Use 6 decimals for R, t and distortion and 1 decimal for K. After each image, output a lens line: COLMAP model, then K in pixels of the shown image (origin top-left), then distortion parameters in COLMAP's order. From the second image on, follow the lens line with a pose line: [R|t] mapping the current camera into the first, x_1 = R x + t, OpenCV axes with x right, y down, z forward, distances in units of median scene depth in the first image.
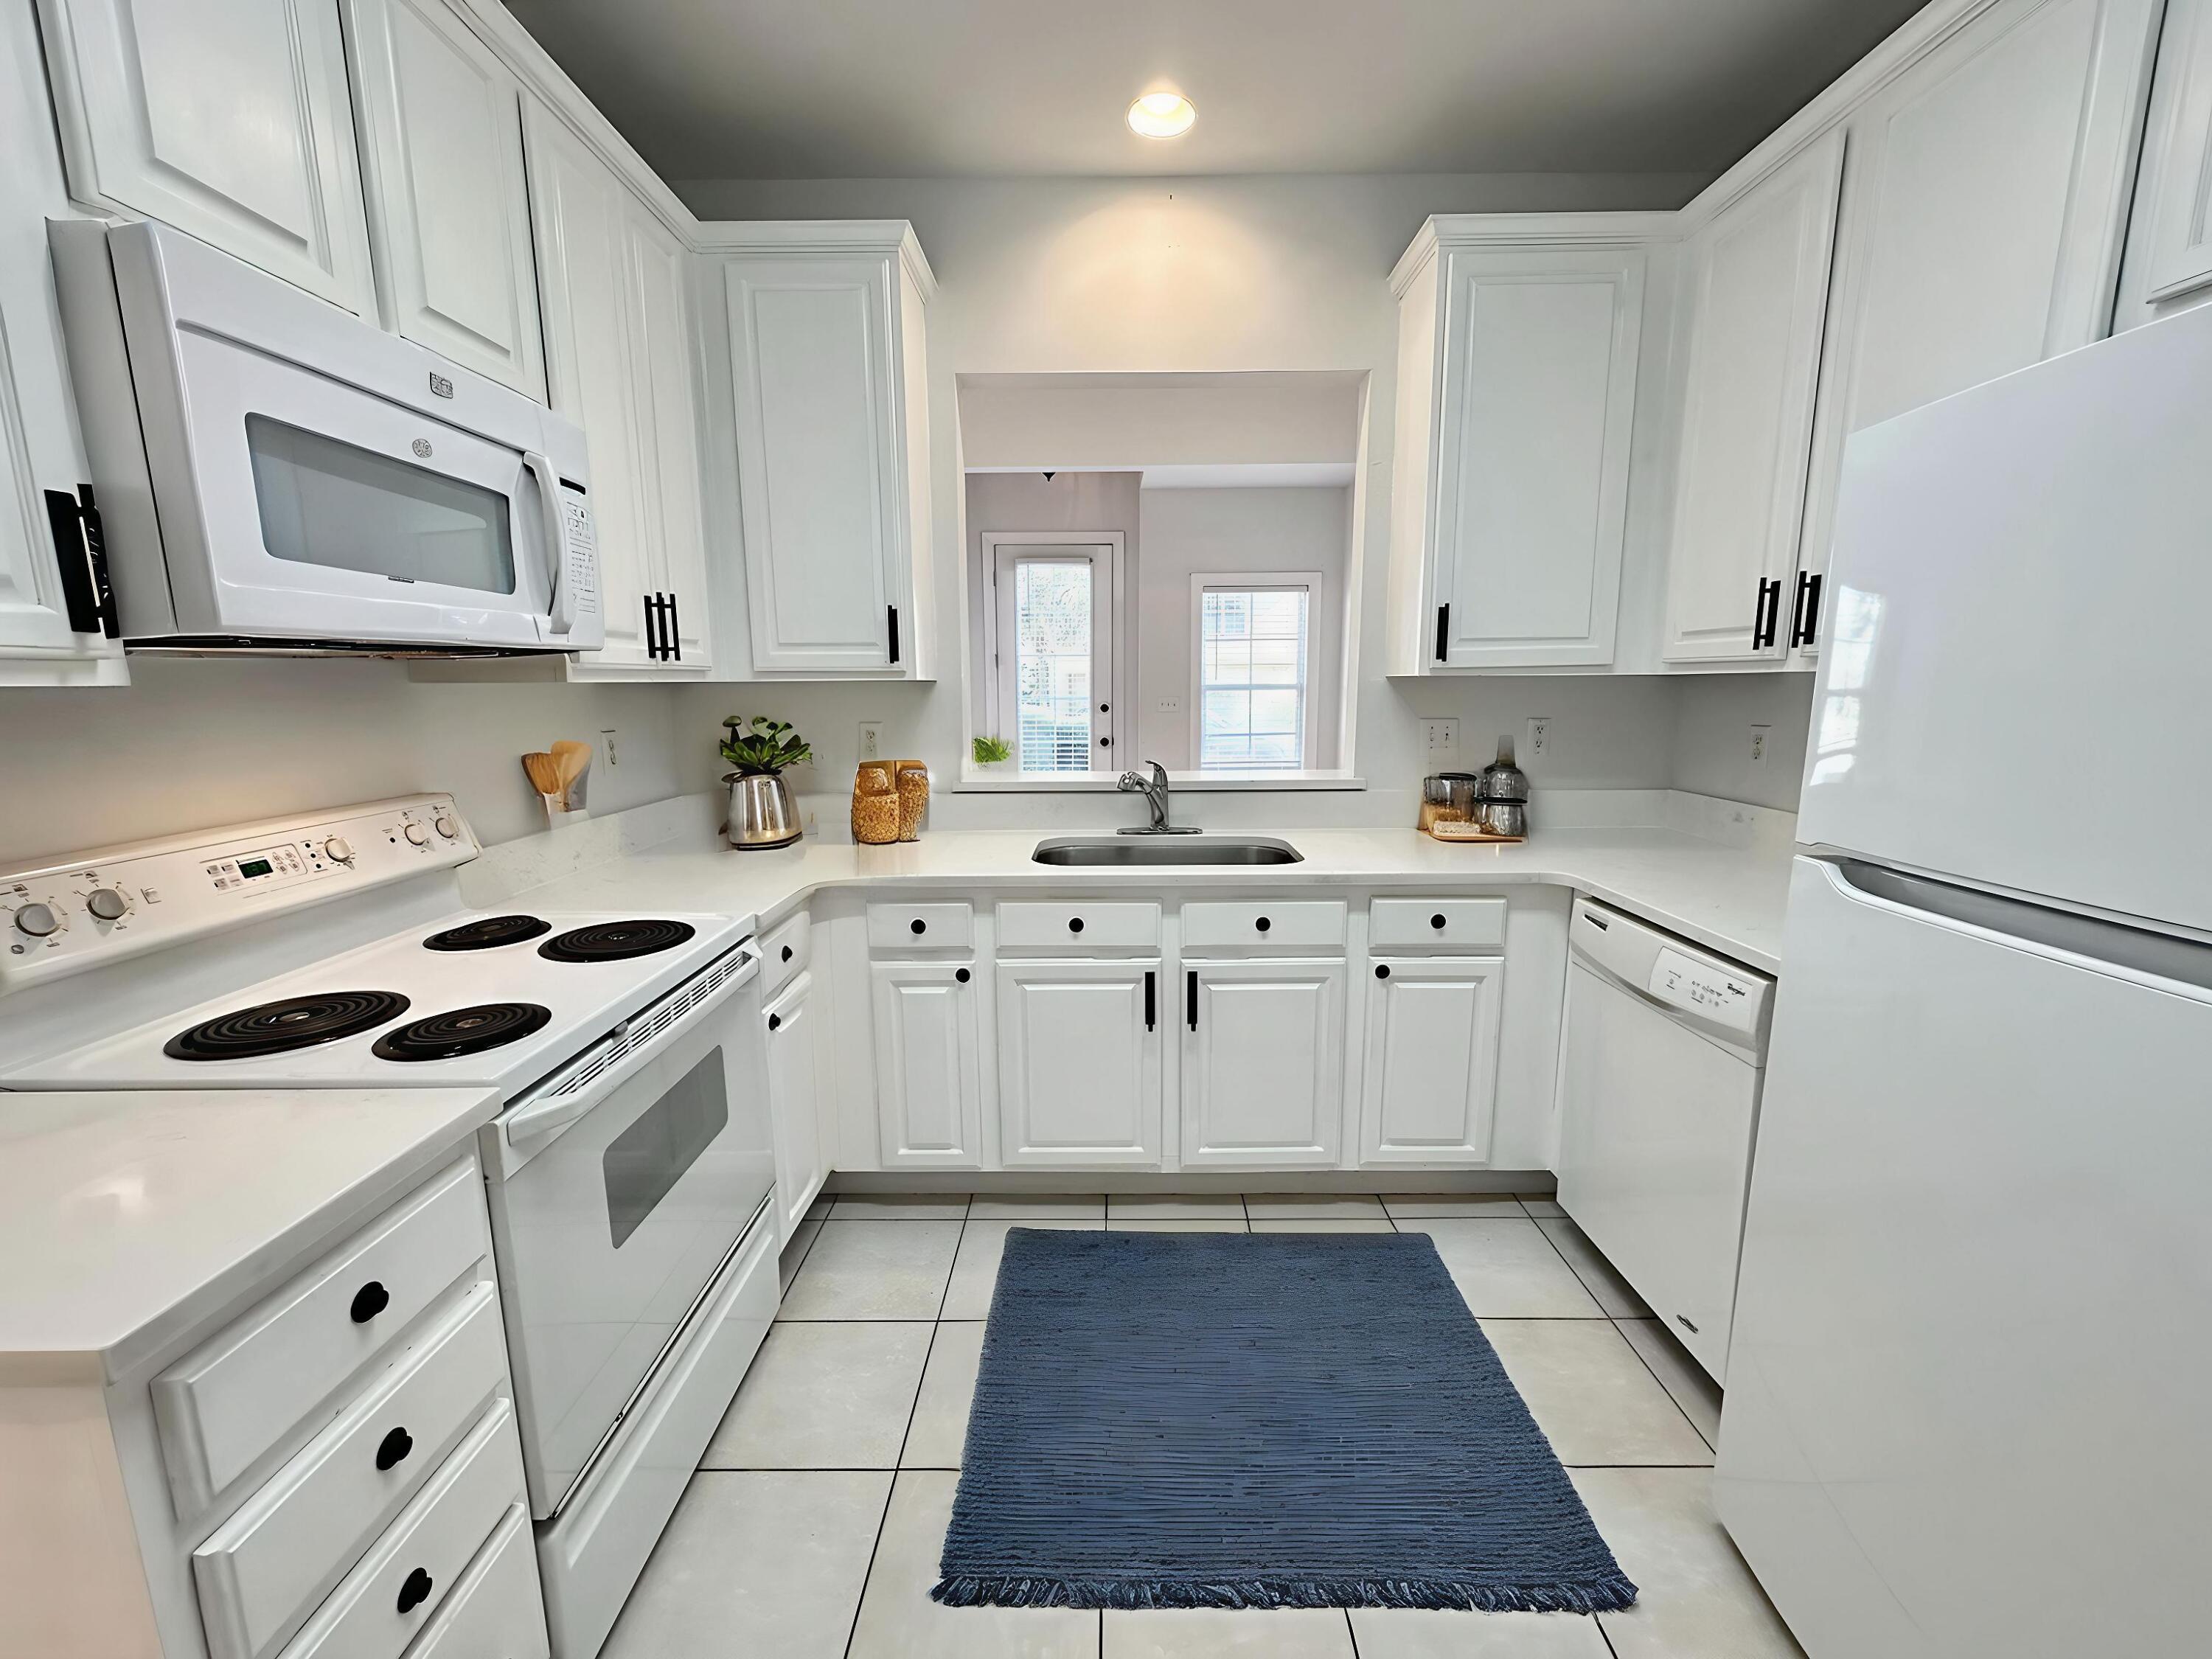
lens RADIAL K [[873.0, 0, 1106.0], [0, 873.0, 829.5], [0, 0, 1]] dist [0.001611, -0.000273]
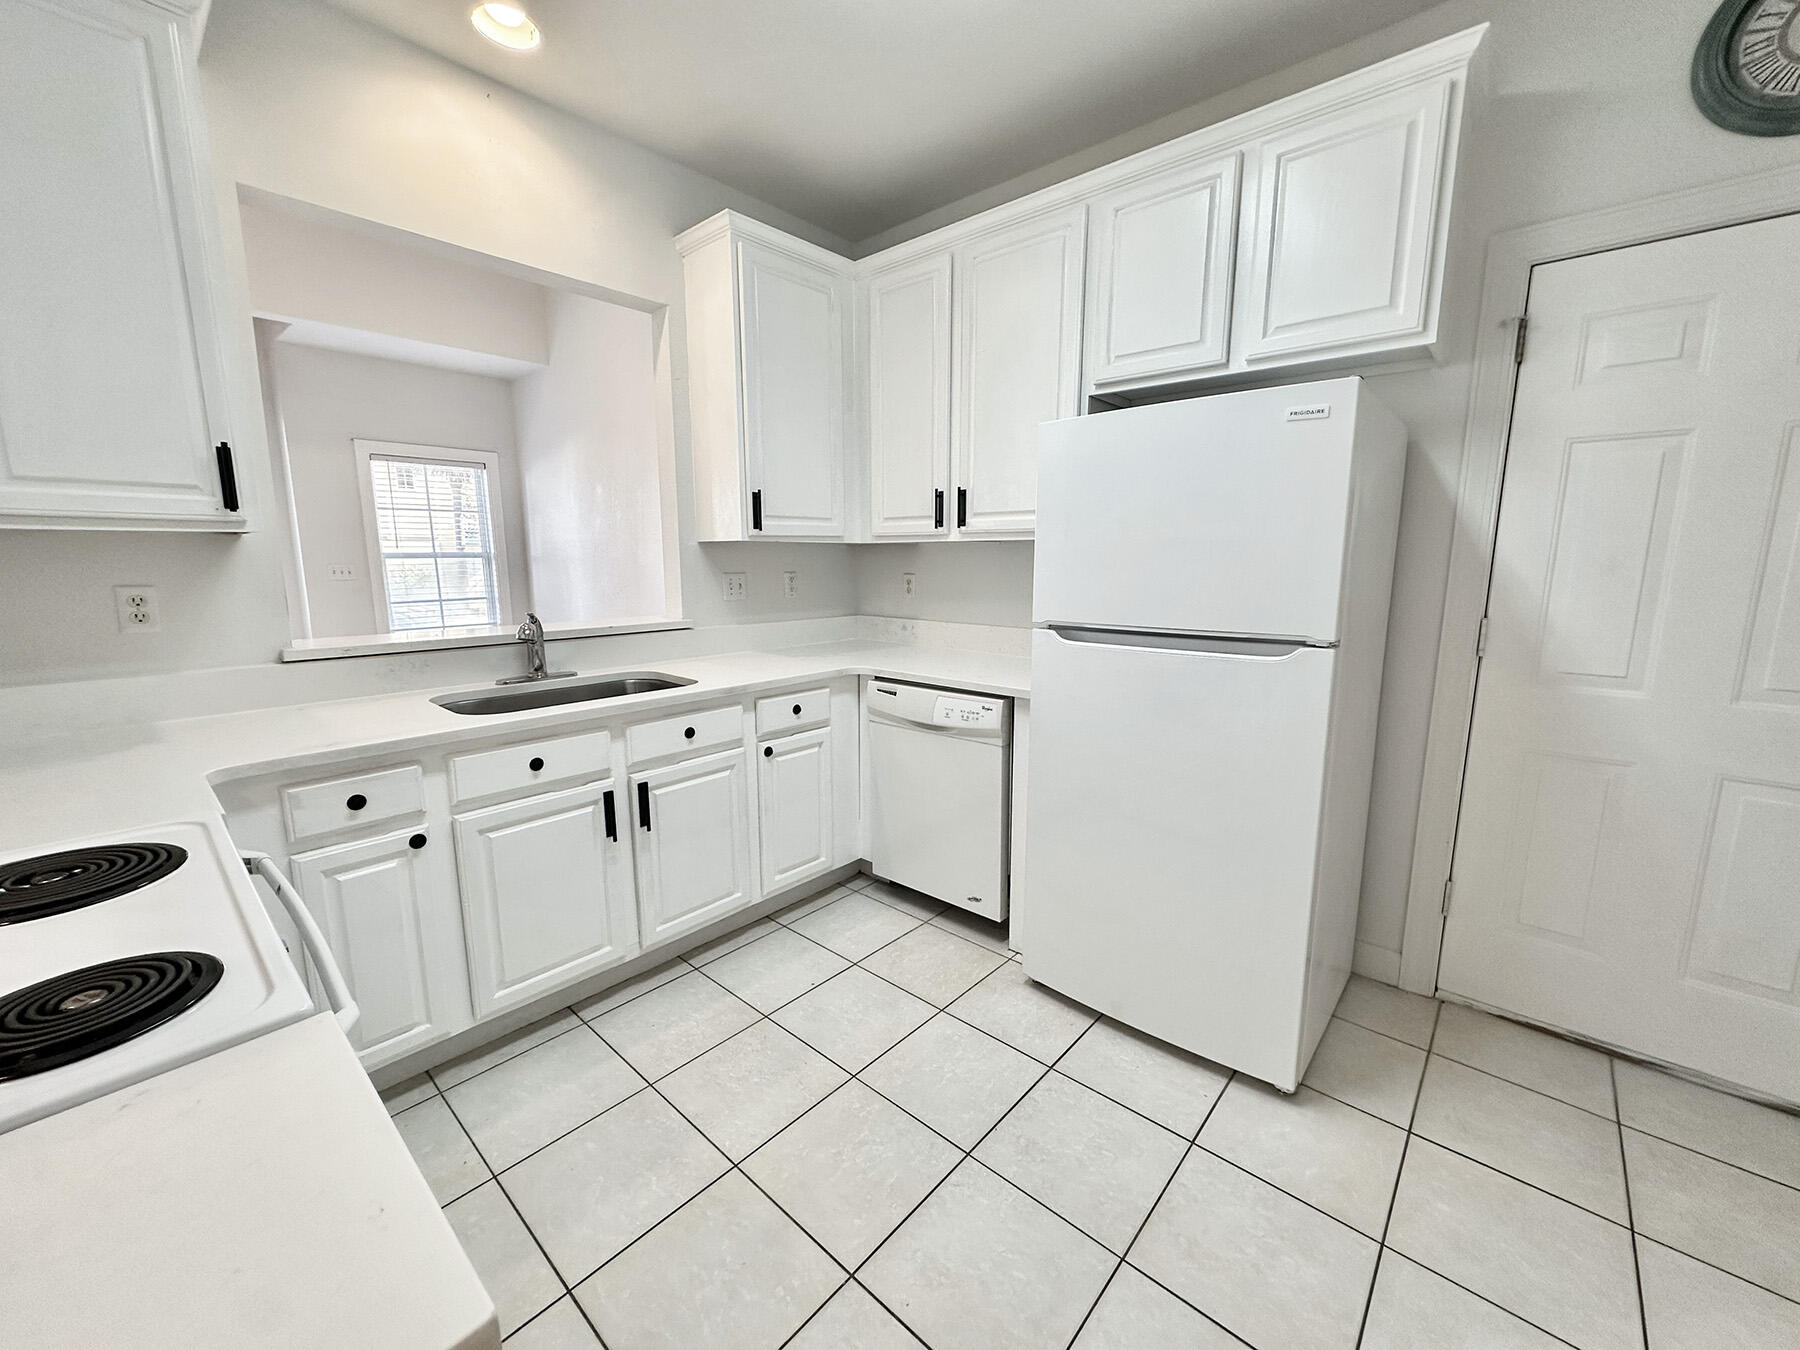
lens RADIAL K [[710.4, 0, 900.0], [0, 710.4, 675.0], [0, 0, 1]] dist [0.001611, -0.000273]
pose [[0.667812, -0.116927, 0.735089, -0.359416], [0.118967, 0.991656, 0.049659, 0.009872], [-0.734762, 0.054289, 0.676150, 0.071463]]
